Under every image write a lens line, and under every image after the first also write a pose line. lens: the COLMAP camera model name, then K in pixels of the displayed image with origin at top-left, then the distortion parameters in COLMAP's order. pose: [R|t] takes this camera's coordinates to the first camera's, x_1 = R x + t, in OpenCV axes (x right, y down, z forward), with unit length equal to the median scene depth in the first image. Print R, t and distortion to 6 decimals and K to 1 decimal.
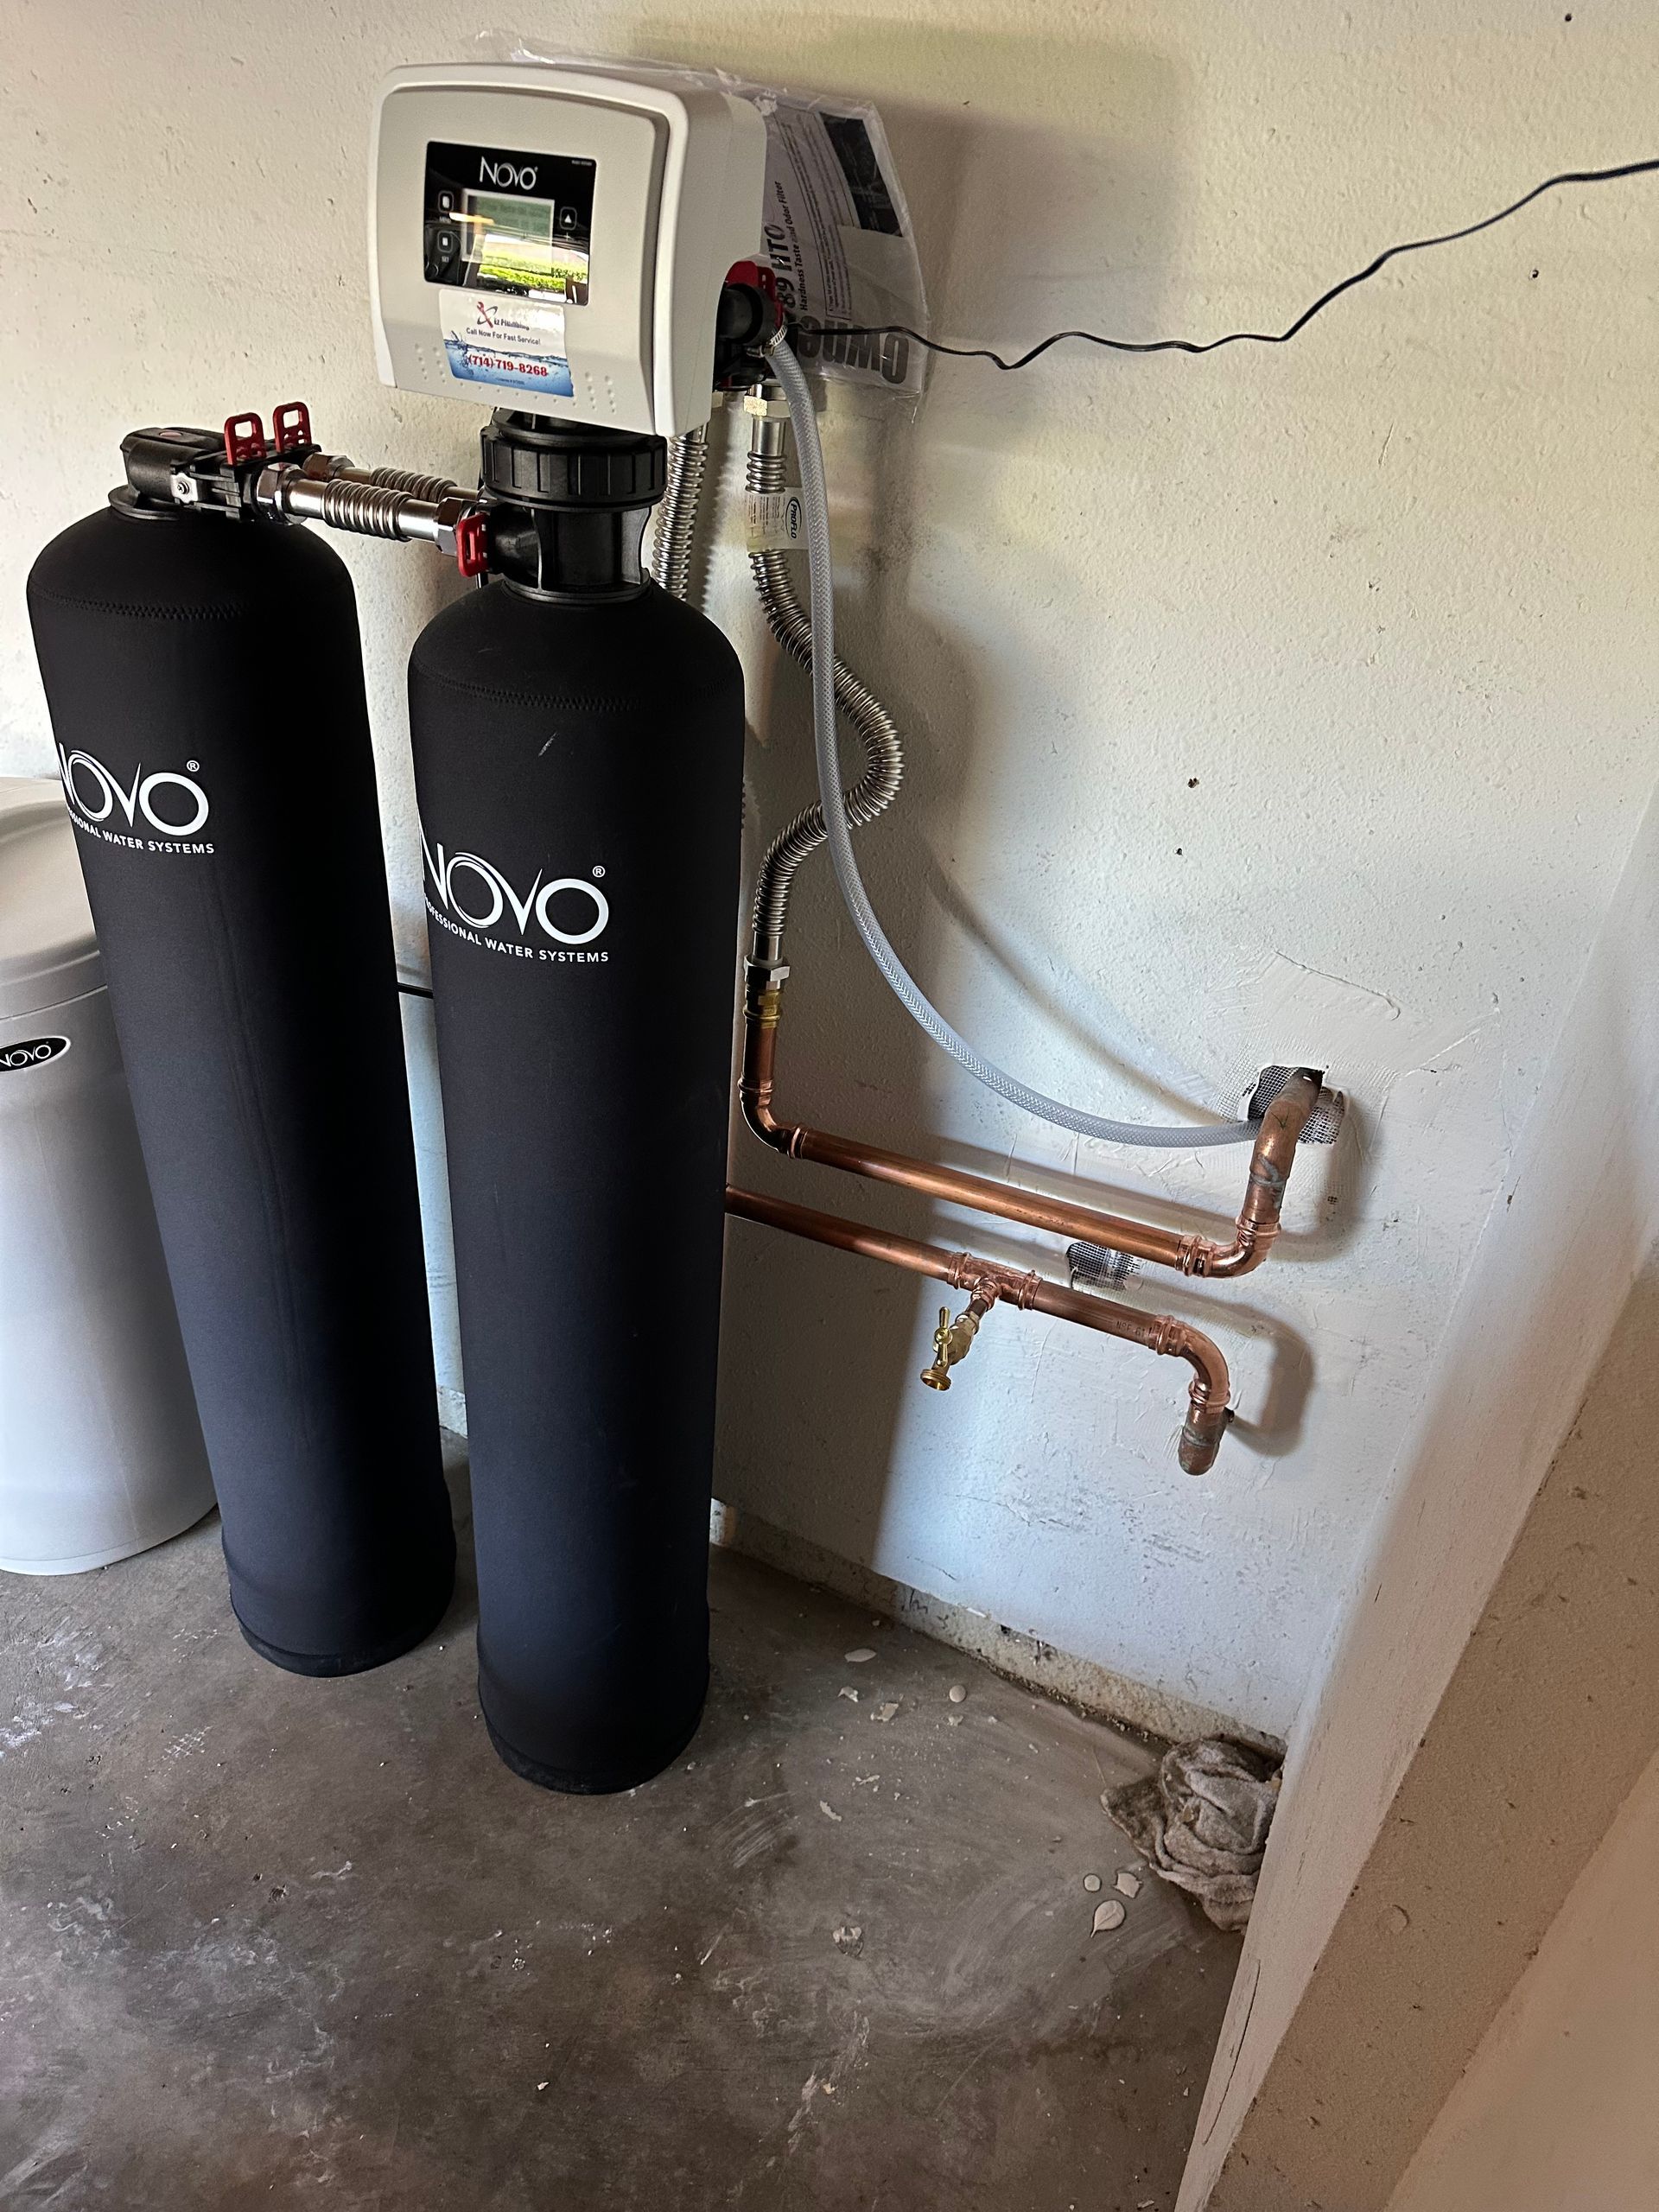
lens RADIAL K [[1590.4, 0, 828.2], [0, 1590.4, 1147.5], [0, 0, 1]] dist [-0.002900, 0.007385]
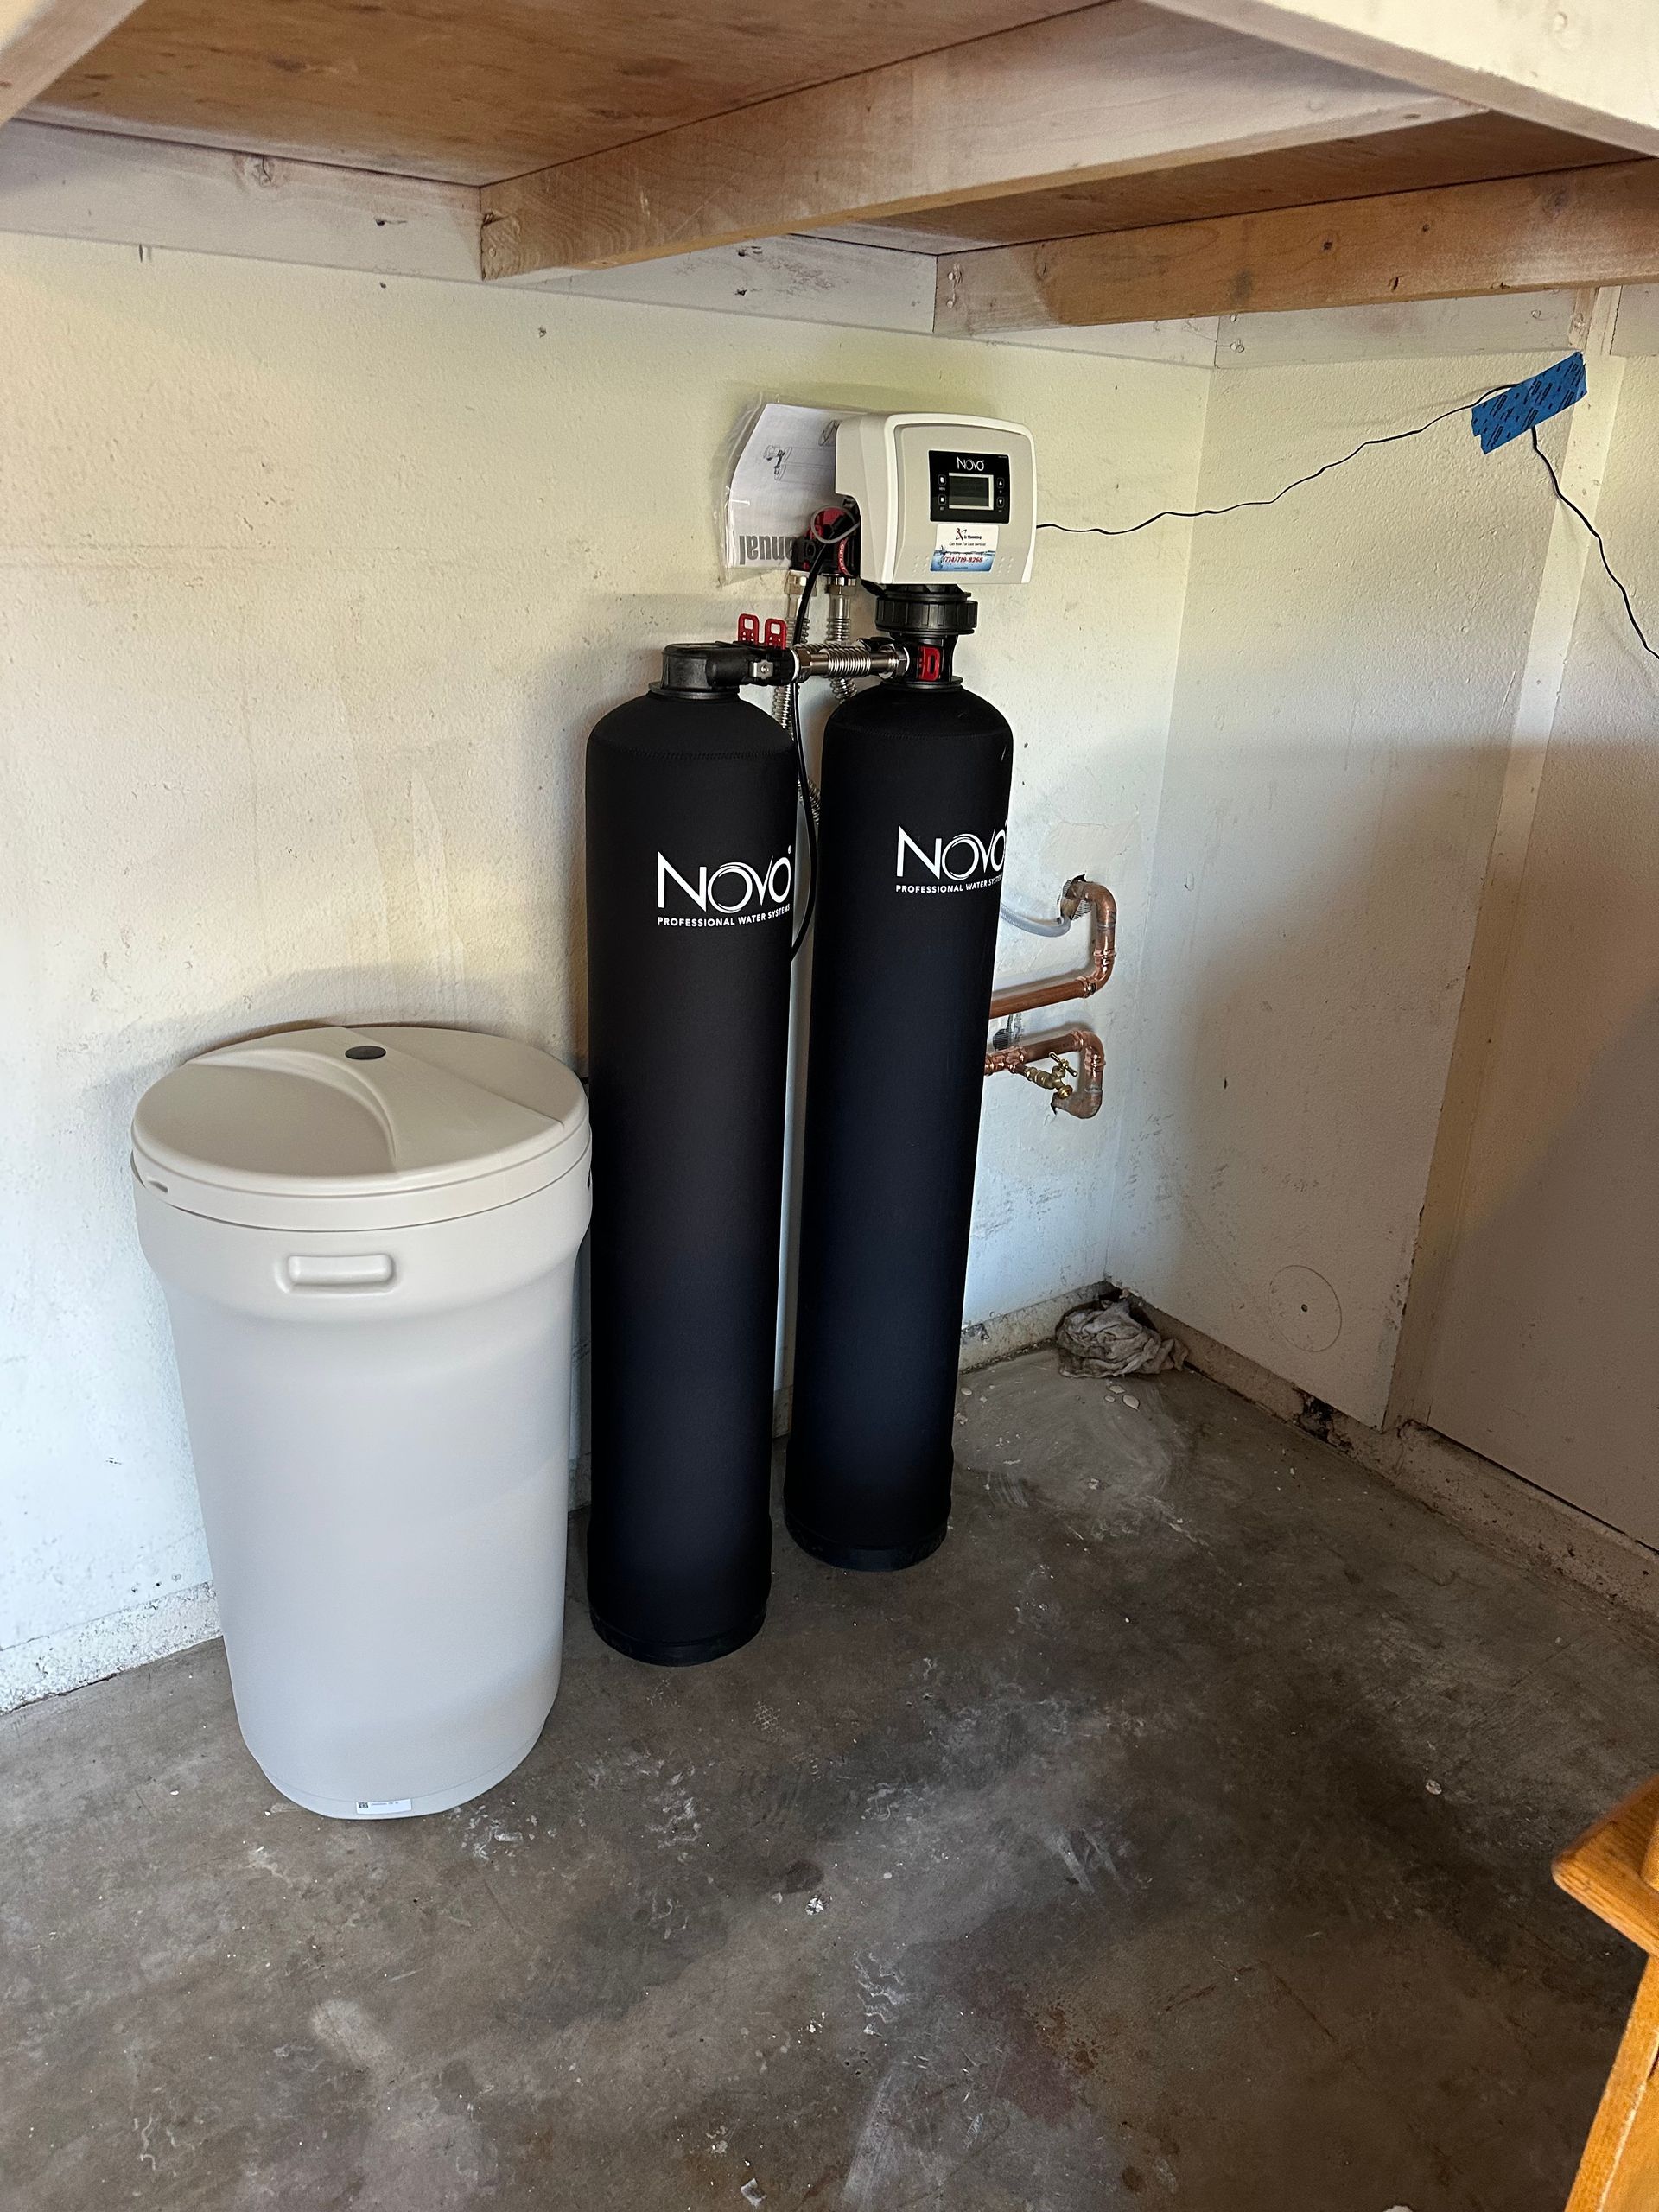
lens RADIAL K [[1580.2, 0, 825.1], [0, 1580.2, 1148.9], [0, 0, 1]] dist [0.144876, -0.286928]
pose [[0.481712, -0.380447, 0.789439, -1.344082], [0.488317, 0.864559, 0.118680, -0.125812], [-0.727668, 0.328326, 0.602247, 0.130880]]
